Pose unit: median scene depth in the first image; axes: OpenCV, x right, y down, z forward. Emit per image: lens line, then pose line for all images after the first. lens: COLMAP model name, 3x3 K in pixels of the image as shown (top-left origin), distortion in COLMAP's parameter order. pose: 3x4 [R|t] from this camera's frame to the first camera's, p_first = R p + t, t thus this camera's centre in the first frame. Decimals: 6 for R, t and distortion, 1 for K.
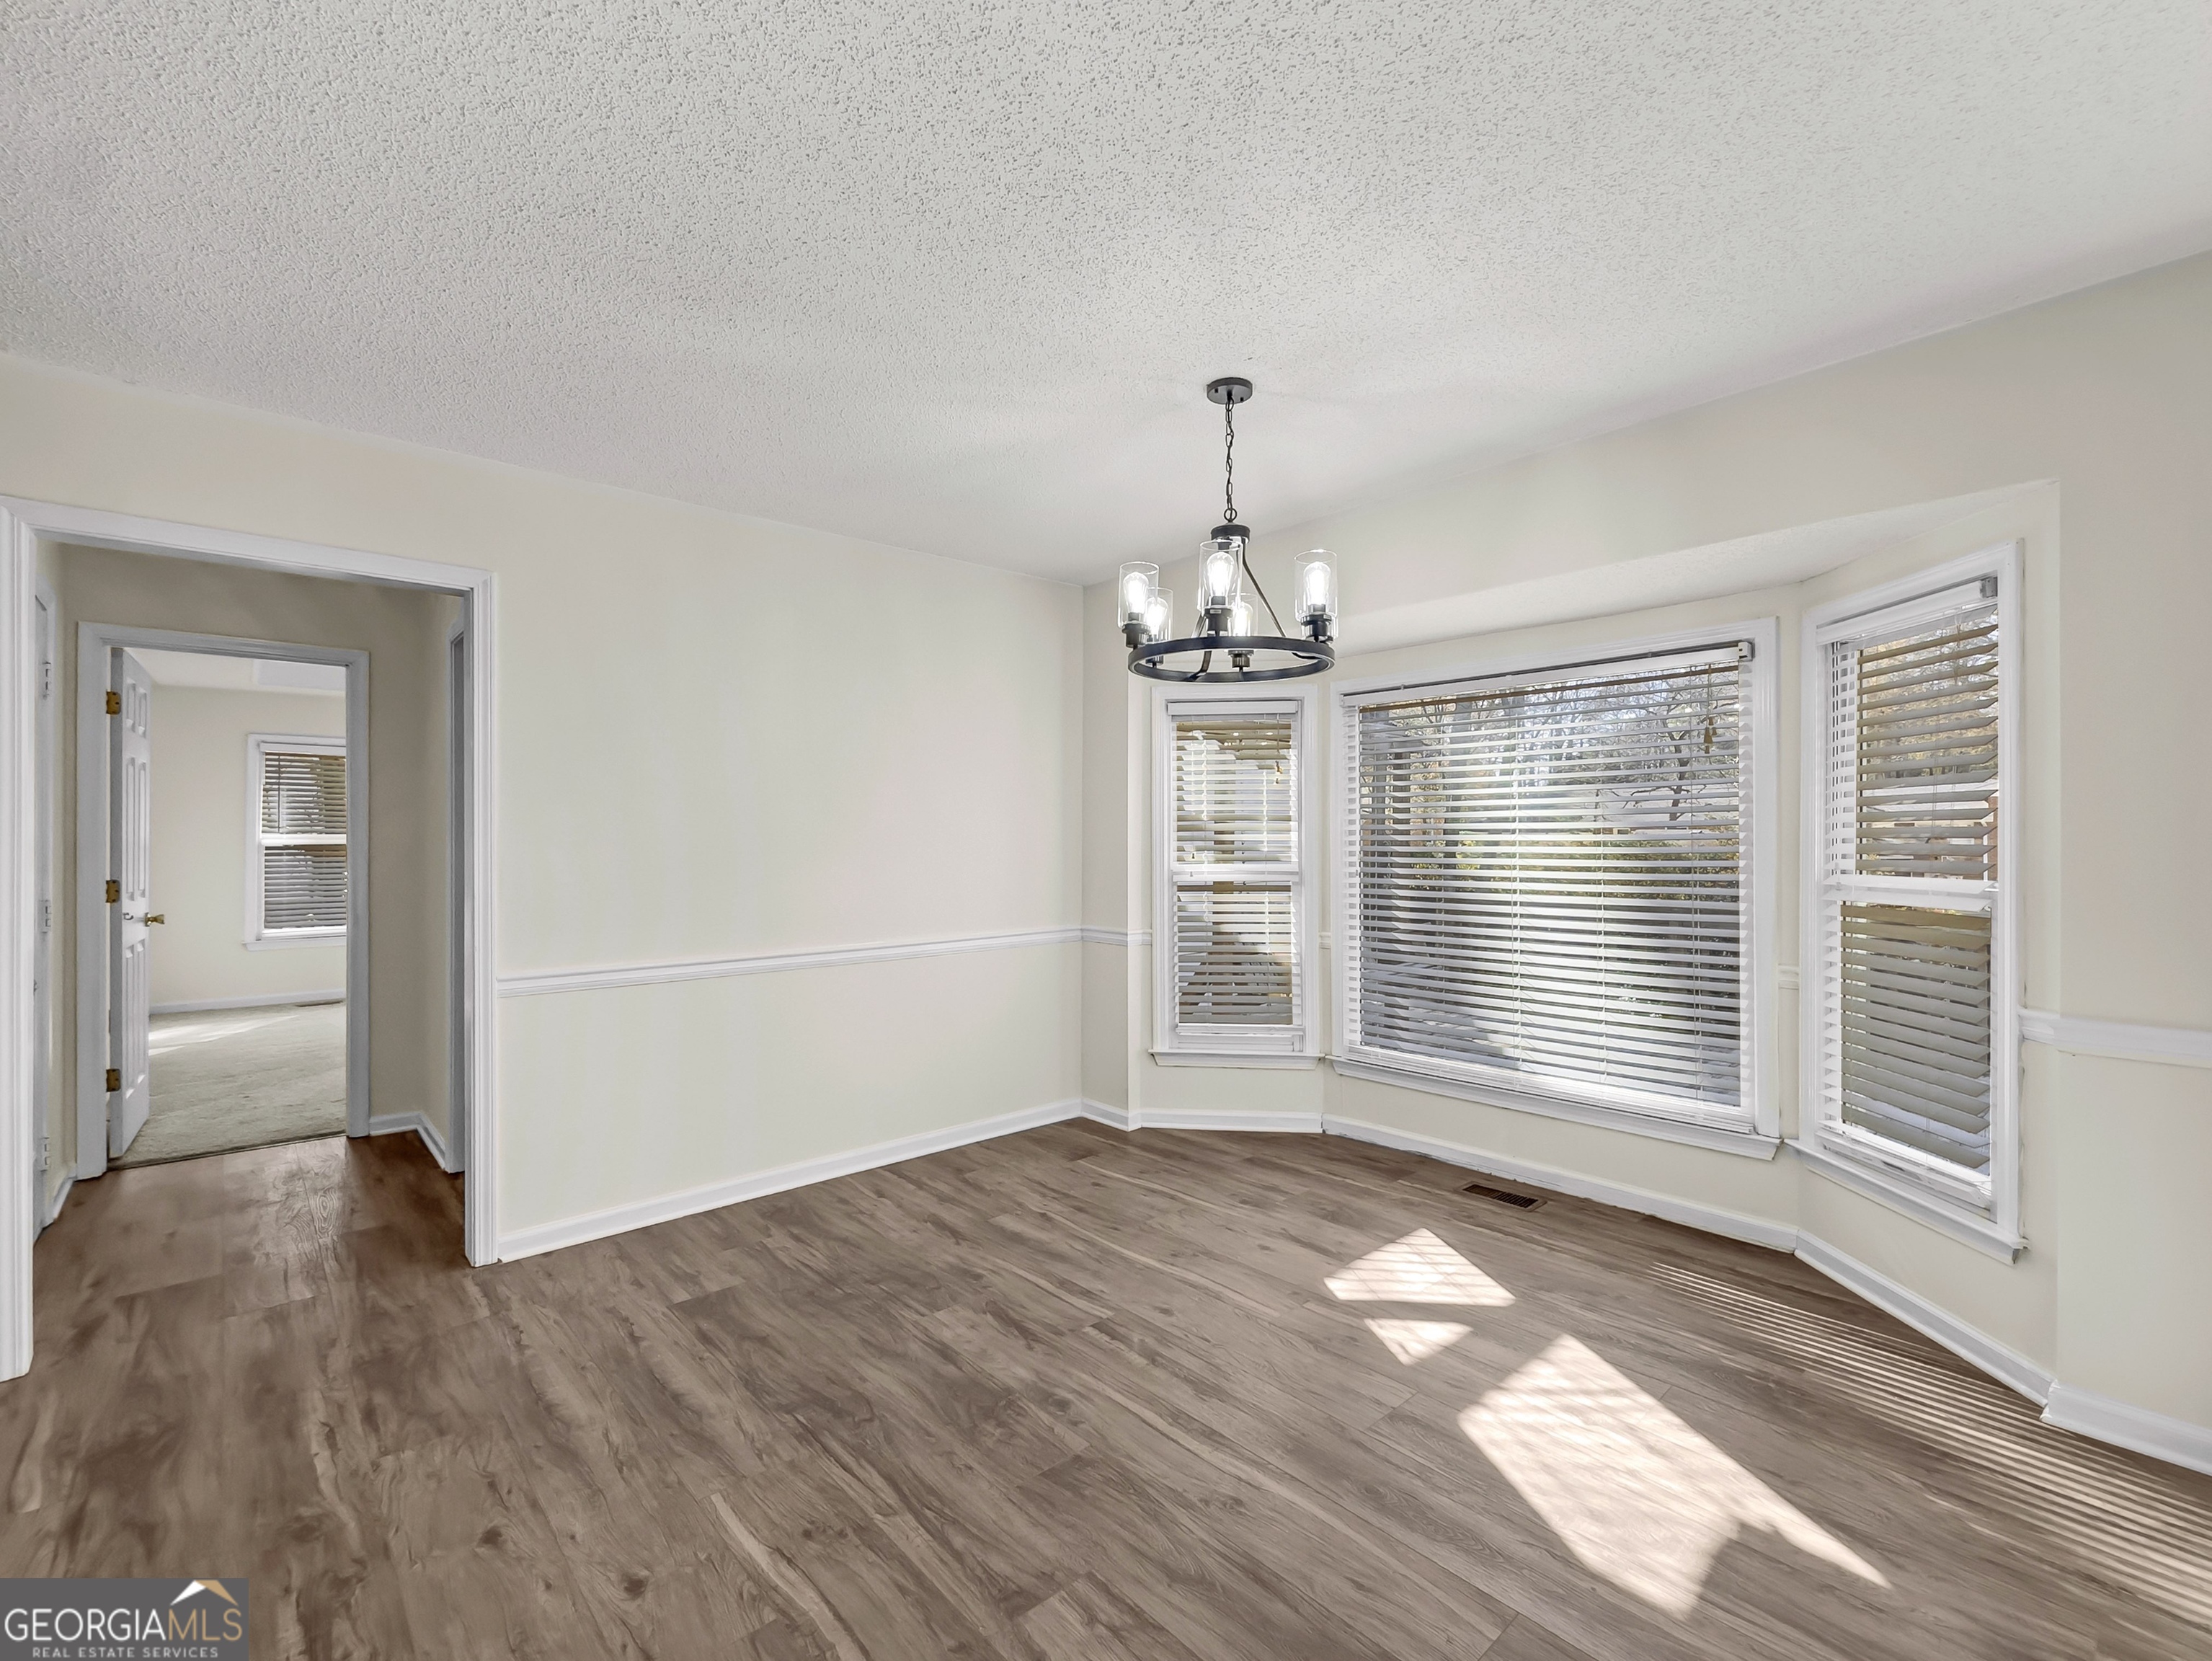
lens RADIAL K [[985.5, 0, 1101.1], [0, 985.5, 838.7], [0, 0, 1]] dist [0.002566, 0.000054]
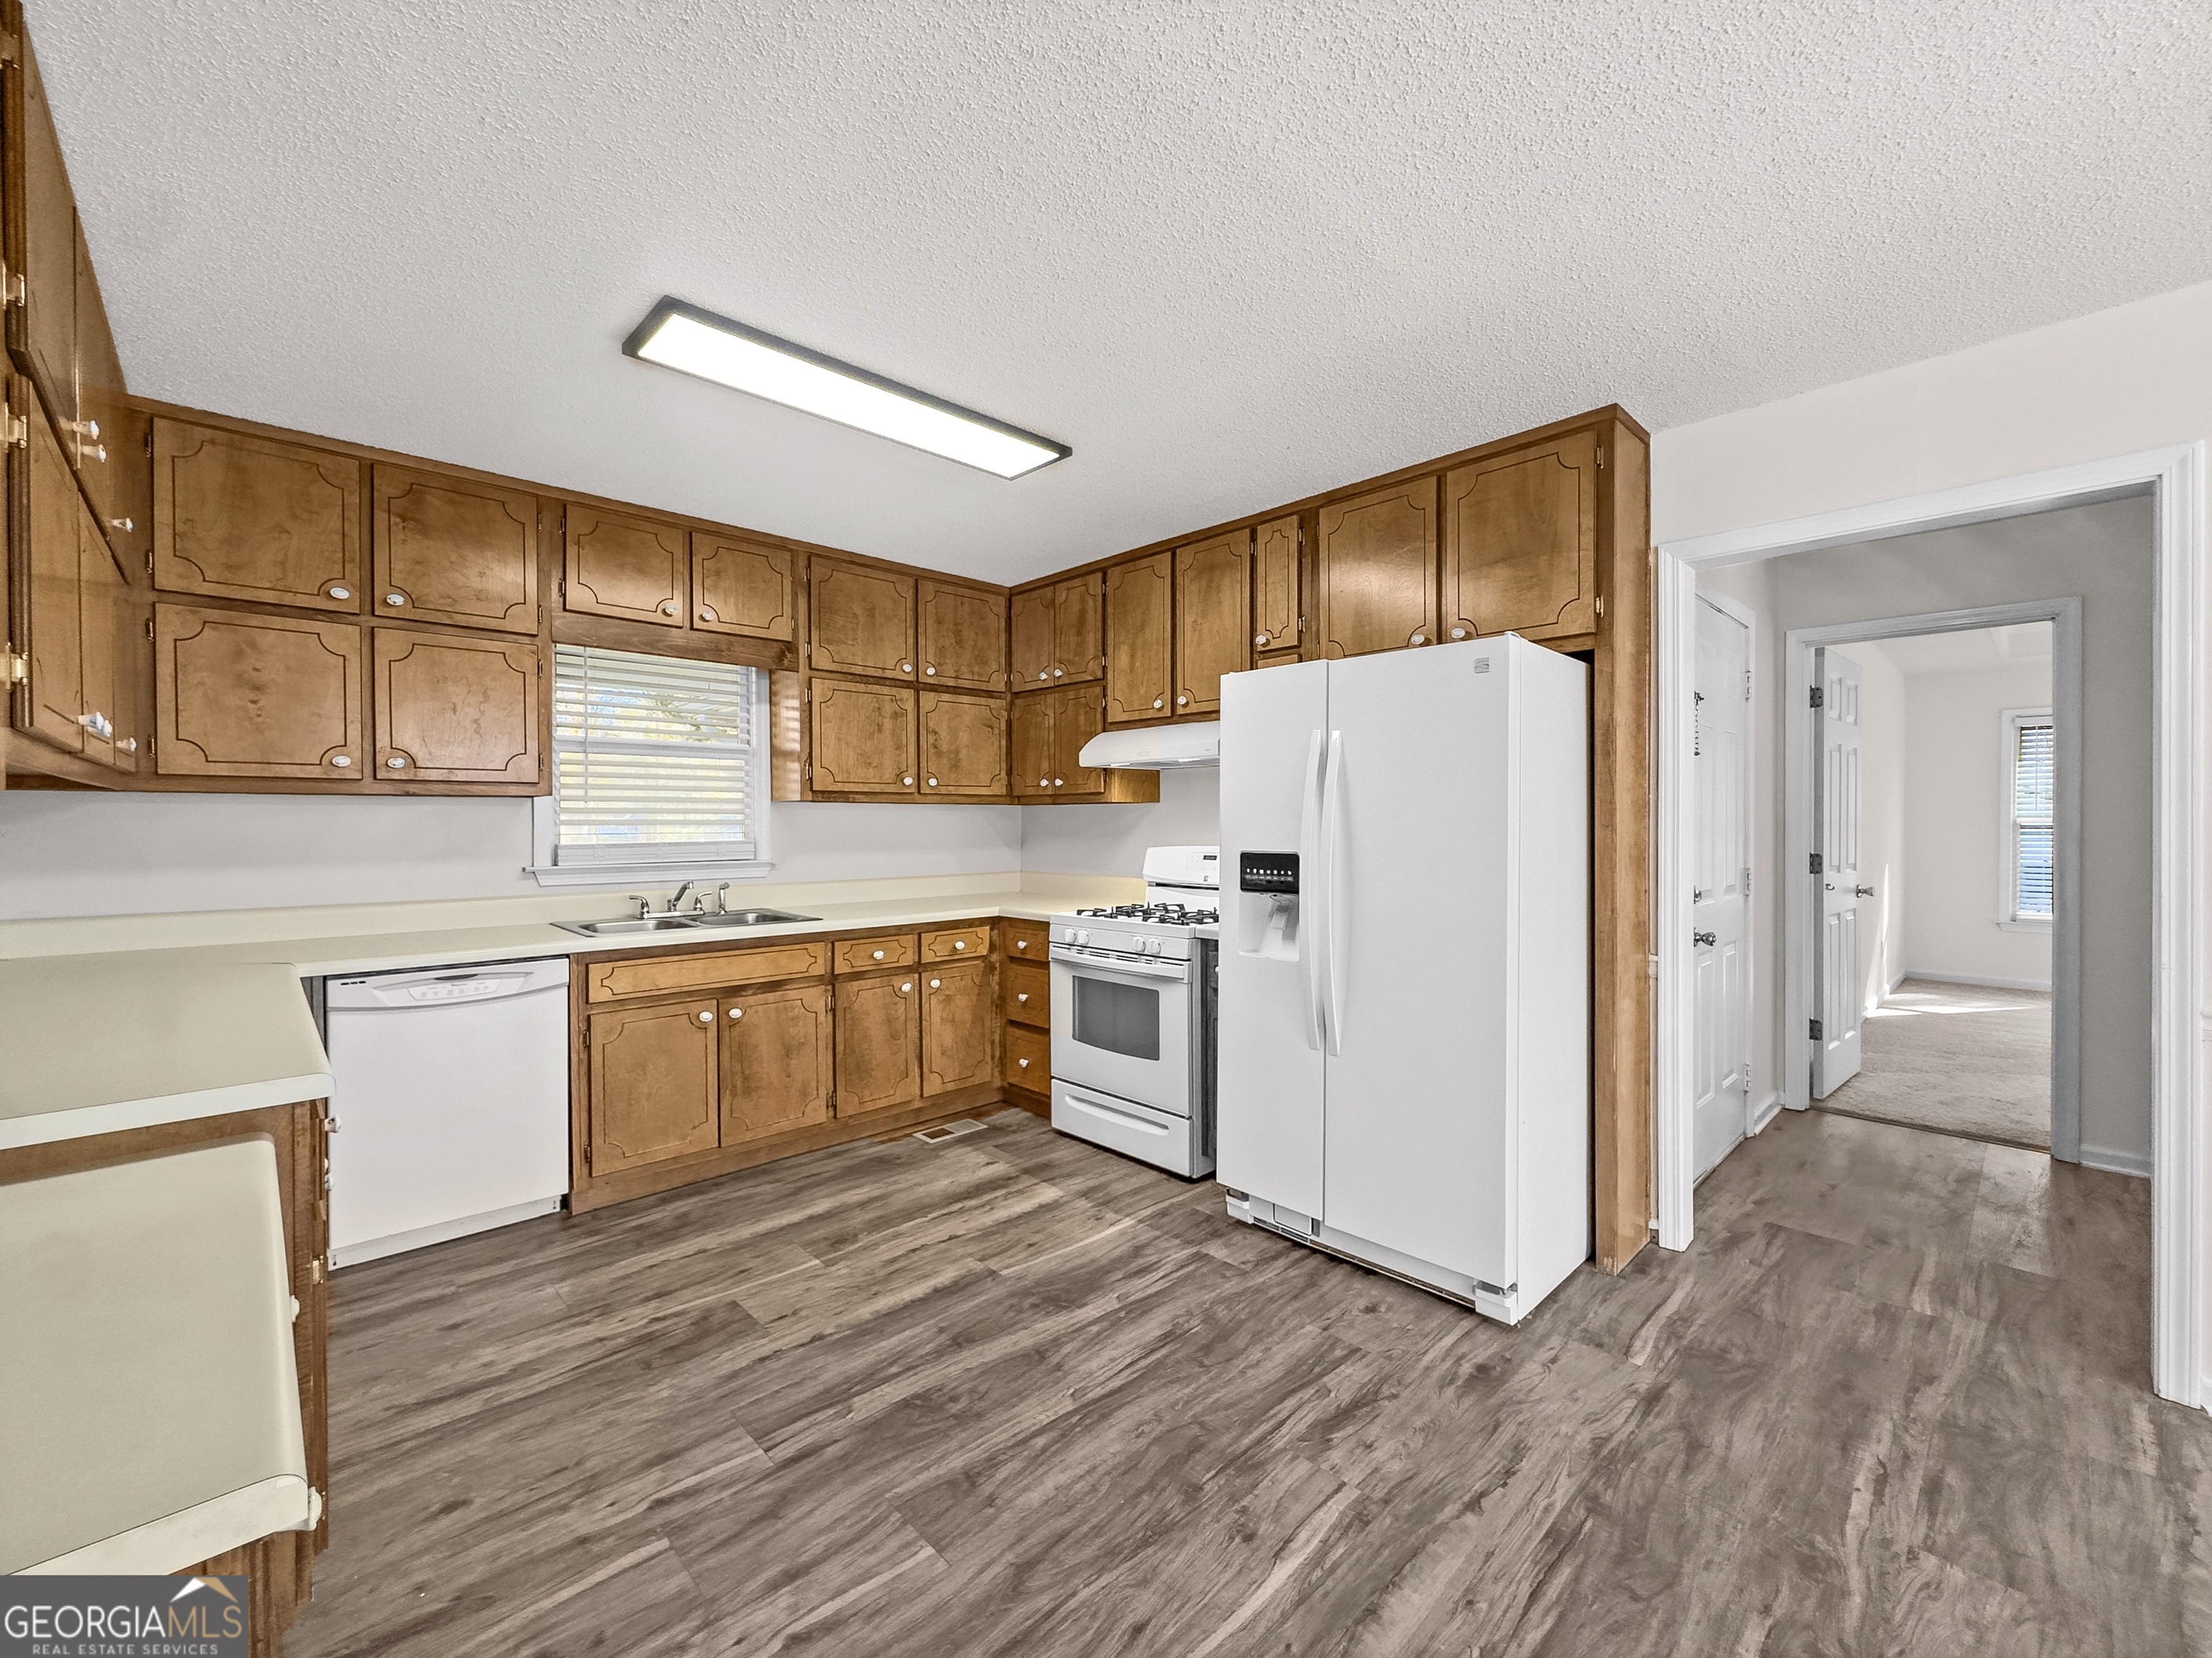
lens RADIAL K [[906.2, 0, 1096.5], [0, 906.2, 827.9], [0, 0, 1]] dist [0.001720, -0.000405]
pose [[0.040863, 0.007763, -0.999135, 0.008013], [0.004025, 0.999960, 0.007934, 0.000881], [0.999157, -0.004346, 0.040830, 0.192129]]
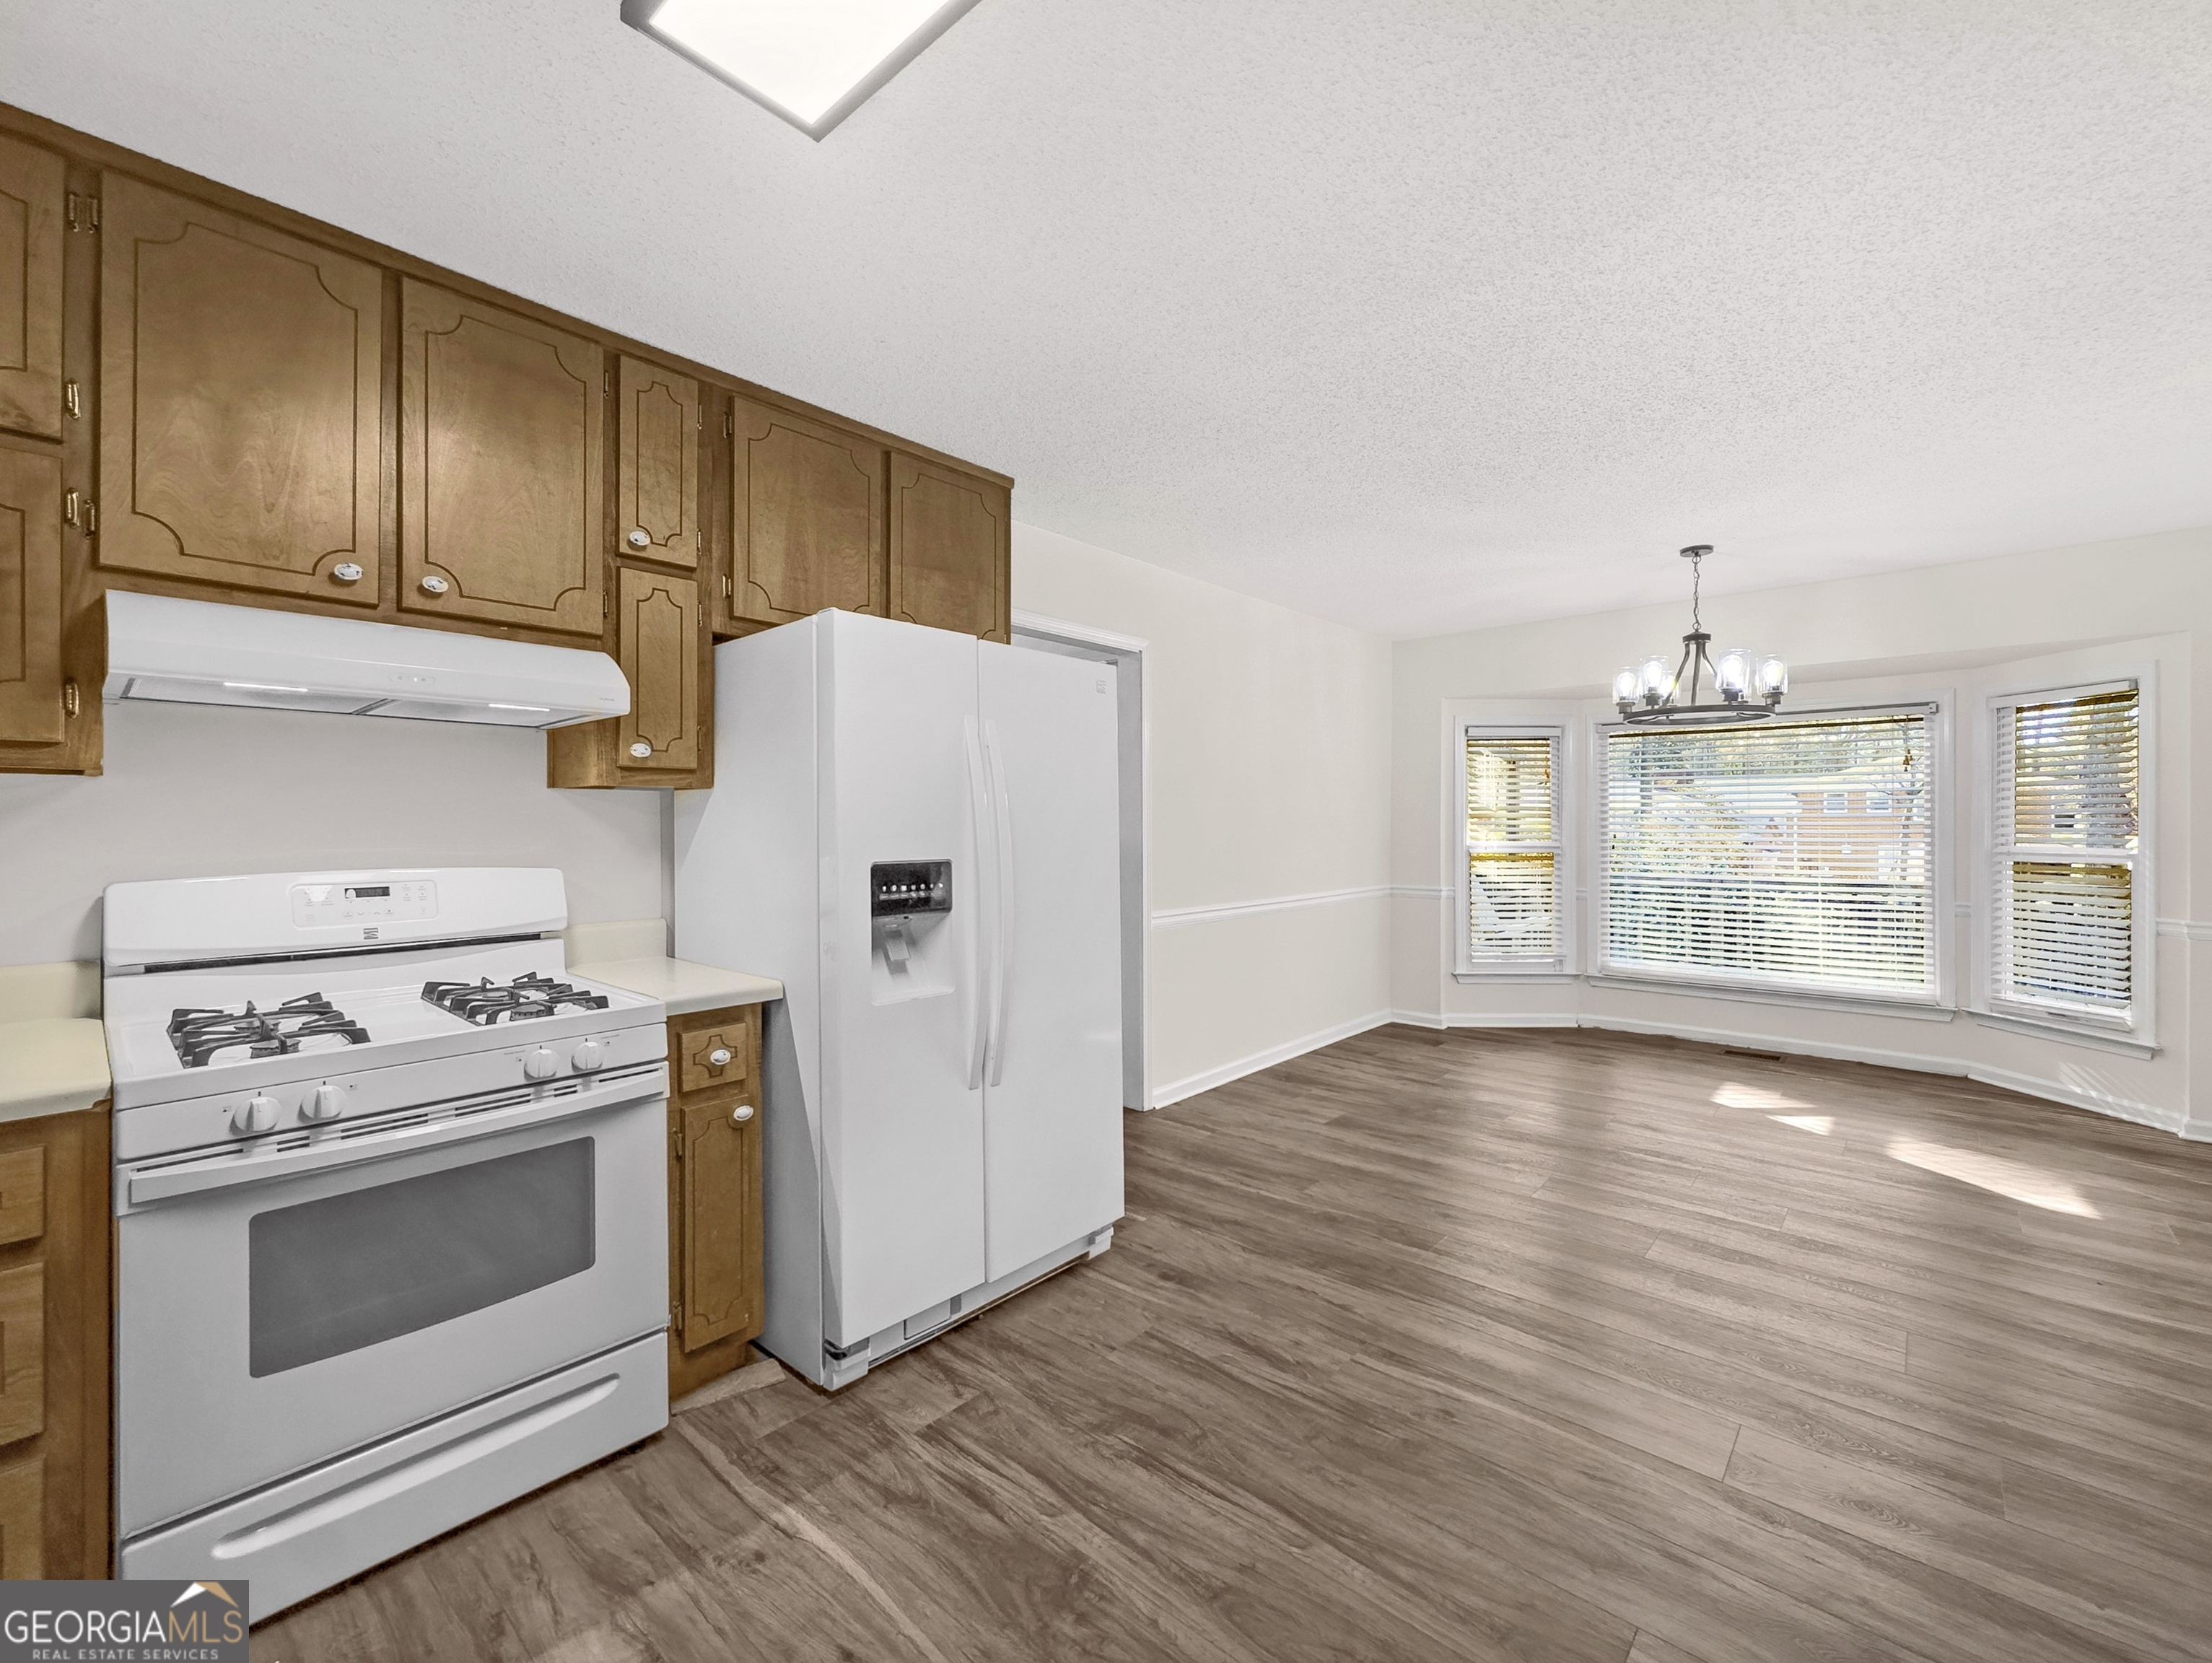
lens RADIAL K [[882.6, 0, 1101.3], [0, 882.6, 825.5], [0, 0, 1]] dist [0.000821, 0.000620]
pose [[0.995722, 0.001503, 0.092390, -0.869244], [-0.001632, 0.999998, 0.001320, 0.003726], [-0.092387, -0.001465, 0.995722, -0.328998]]
